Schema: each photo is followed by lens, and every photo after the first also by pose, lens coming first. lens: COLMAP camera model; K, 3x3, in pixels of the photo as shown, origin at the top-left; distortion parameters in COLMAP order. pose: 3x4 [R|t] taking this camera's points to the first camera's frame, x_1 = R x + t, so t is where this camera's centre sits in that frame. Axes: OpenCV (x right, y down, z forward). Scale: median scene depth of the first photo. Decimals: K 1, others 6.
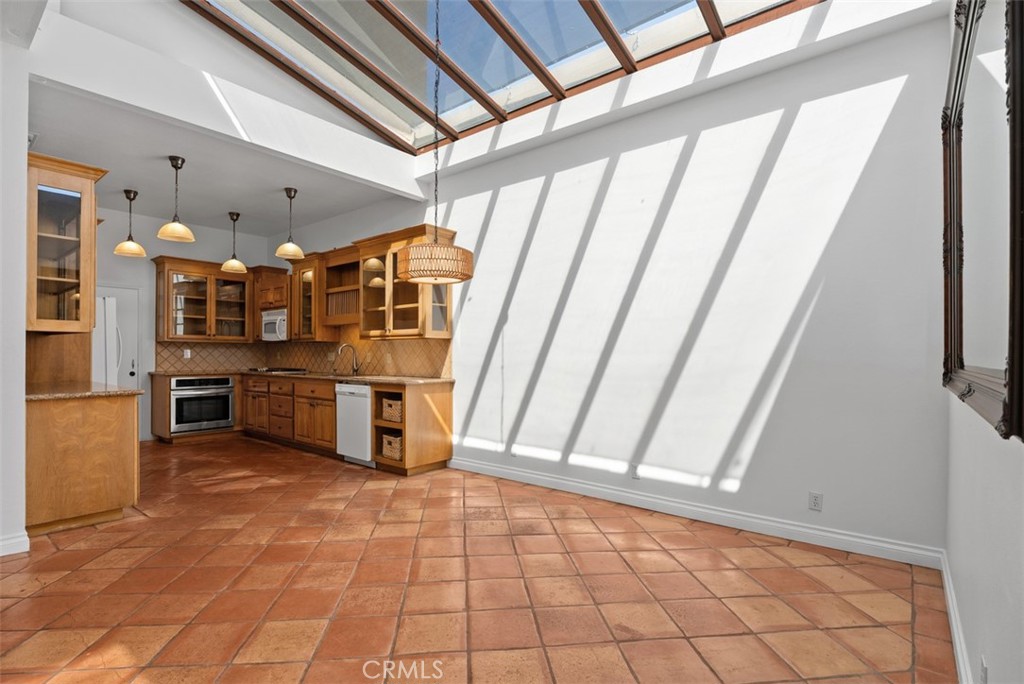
lens RADIAL K [[489.6, 0, 506.9], [0, 489.6, 351.3], [0, 0, 1]] dist [-0.001968, -0.000696]
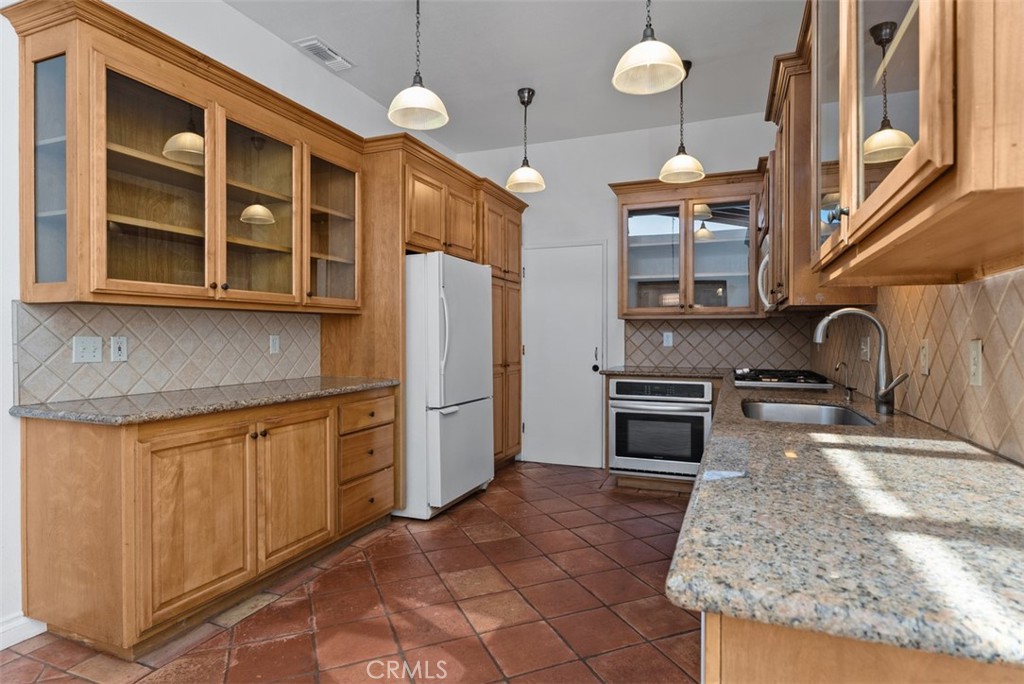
lens RADIAL K [[550.7, 0, 508.6], [0, 550.7, 336.8], [0, 0, 1]] dist [-0.001977, 0.000348]
pose [[0.298734, -0.000440, -0.954336, -0.079167], [0.003273, 0.999994, 0.000564, 0.001620], [0.954331, -0.003292, 0.298734, 0.812351]]
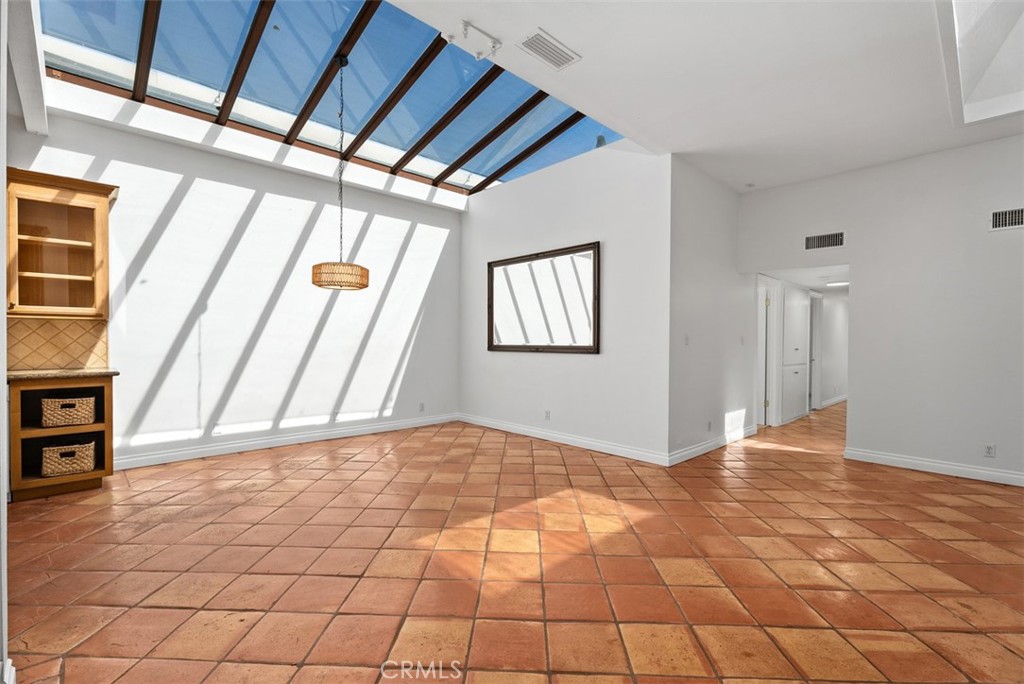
lens RADIAL K [[455.2, 0, 511.8], [0, 455.2, 345.1], [0, 0, 1]] dist [0.000162, -0.001770]
pose [[0.127613, 0.003983, 0.991816, -0.795468], [-0.008912, 0.999956, -0.002869, 0.010601], [-0.991784, -0.008473, 0.127643, 0.205462]]
